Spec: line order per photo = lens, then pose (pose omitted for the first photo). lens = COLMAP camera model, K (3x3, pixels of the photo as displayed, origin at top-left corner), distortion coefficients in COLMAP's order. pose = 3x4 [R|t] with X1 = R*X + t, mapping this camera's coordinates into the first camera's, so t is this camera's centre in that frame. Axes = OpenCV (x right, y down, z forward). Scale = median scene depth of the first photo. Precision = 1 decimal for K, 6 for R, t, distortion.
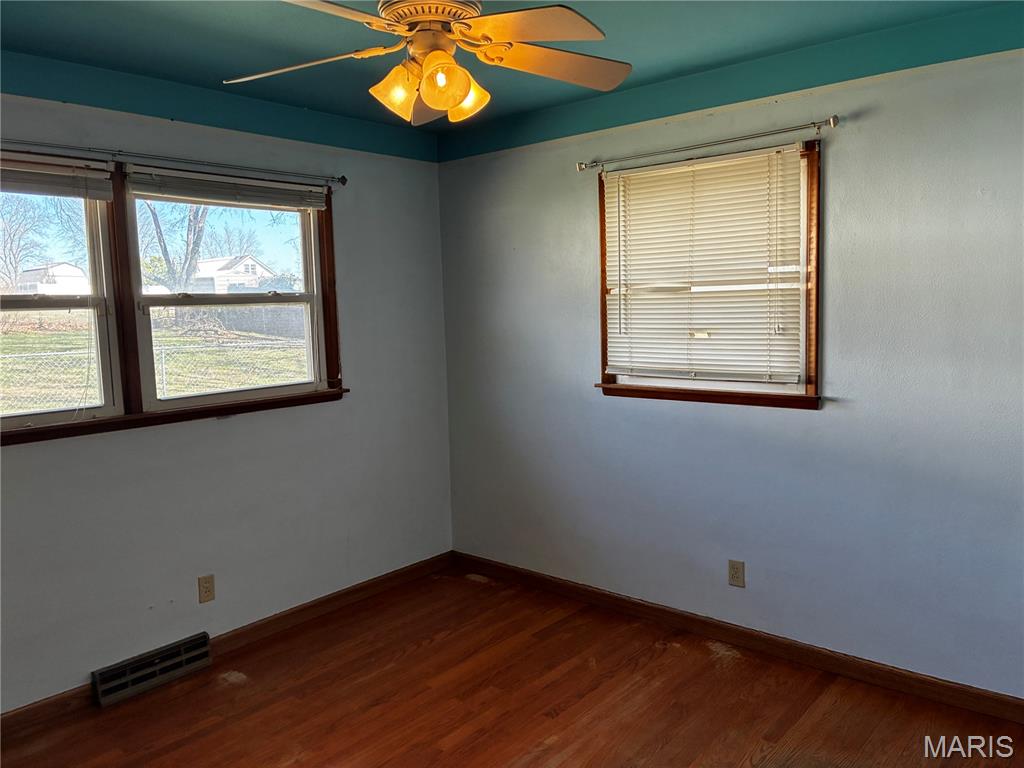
lens RADIAL K [[779.4, 0, 507.0], [0, 779.4, 382.3], [0, 0, 1]] dist [0.000231, -0.002421]
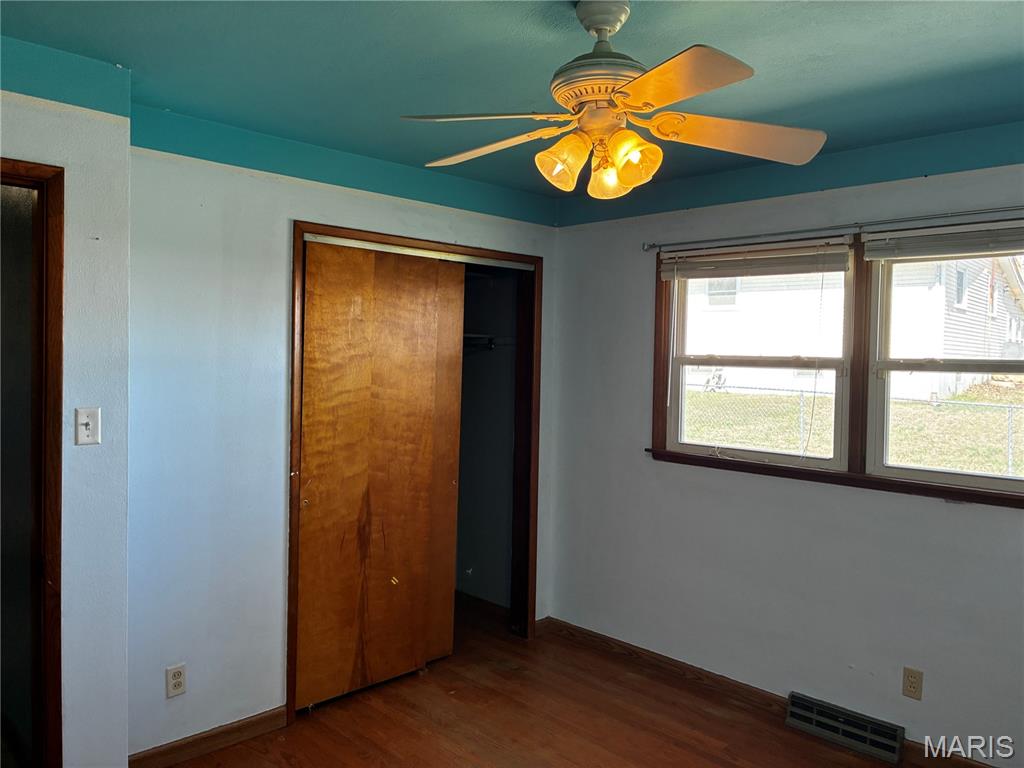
lens RADIAL K [[779.4, 0, 507.0], [0, 779.4, 382.3], [0, 0, 1]] dist [0.000231, -0.002421]
pose [[-0.083318, 0.051297, -0.995202, 0.587711], [-0.125535, 0.990178, 0.061547, -0.084623], [0.988584, 0.130060, -0.076061, 0.614626]]
